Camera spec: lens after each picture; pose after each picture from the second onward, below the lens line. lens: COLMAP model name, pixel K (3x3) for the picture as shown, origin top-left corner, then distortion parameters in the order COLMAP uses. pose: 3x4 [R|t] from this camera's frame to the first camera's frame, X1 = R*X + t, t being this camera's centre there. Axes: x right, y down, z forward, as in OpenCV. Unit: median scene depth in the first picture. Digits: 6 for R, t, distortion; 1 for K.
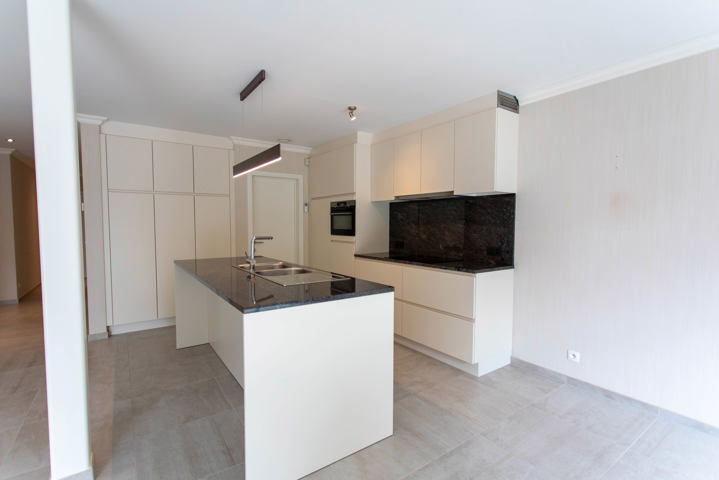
lens RADIAL K [[343.5, 0, 359.5], [0, 343.5, 240.0], [0, 0, 1]] dist [0.011102, 0.000395]
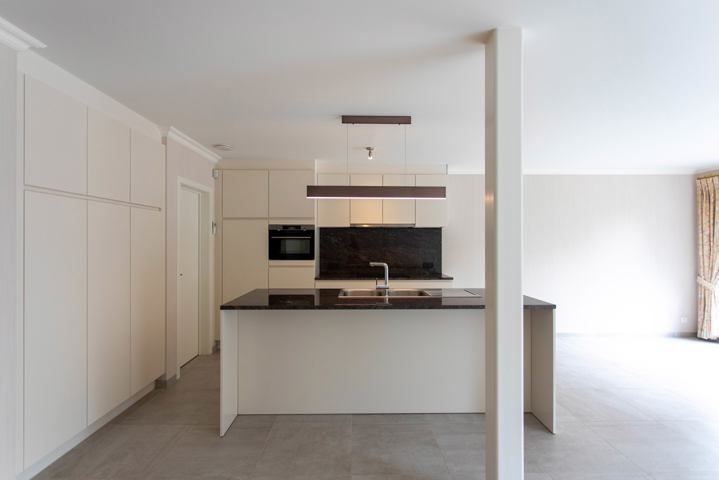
lens RADIAL K [[343.5, 0, 359.5], [0, 343.5, 240.0], [0, 0, 1]] dist [0.011102, 0.000395]
pose [[0.562427, 0.005078, 0.826831, -0.869833], [0.040227, 0.998629, -0.033497, -0.033792], [-0.825868, 0.052100, 0.561452, 0.343264]]
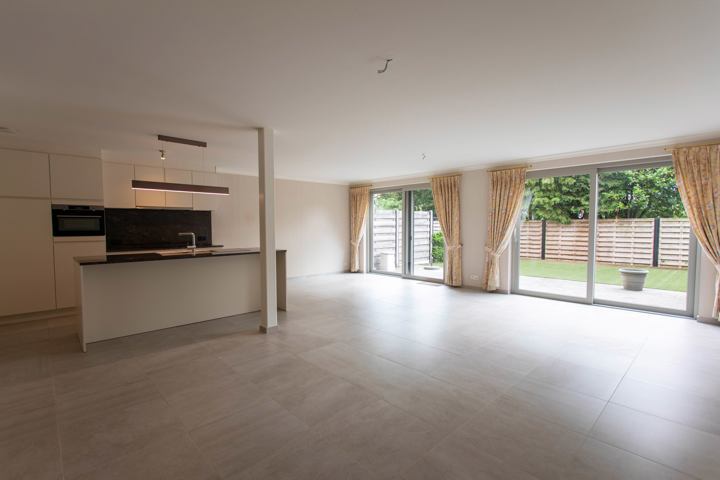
lens RADIAL K [[343.9, 0, 360.0], [0, 343.9, 240.0], [0, 0, 1]] dist [0.011102, 0.000395]
pose [[-0.143801, -0.043531, 0.988649, -1.498159], [0.053072, 0.997255, 0.051630, -0.012284], [-0.988183, 0.059894, -0.141096, 0.312542]]
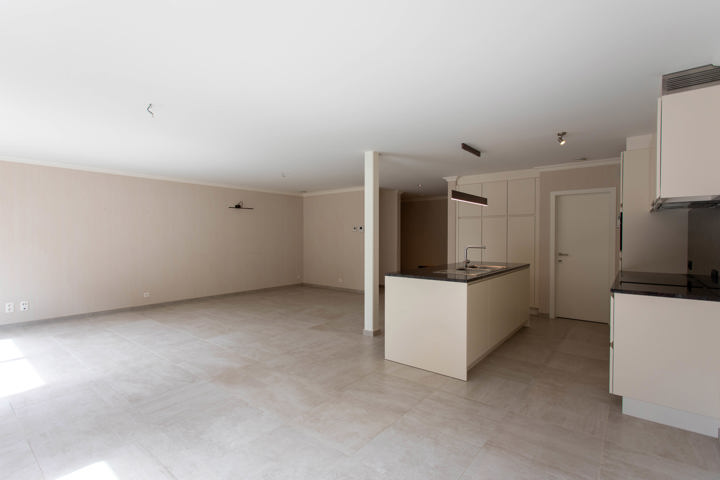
lens RADIAL K [[343.9, 0, 360.0], [0, 343.9, 240.0], [0, 0, 1]] dist [0.011102, 0.000395]
pose [[0.273304, 0.008501, -0.961890, 0.762360], [-0.052709, 0.998591, -0.006151, 0.000389], [0.960483, 0.052382, 0.273367, 0.076513]]
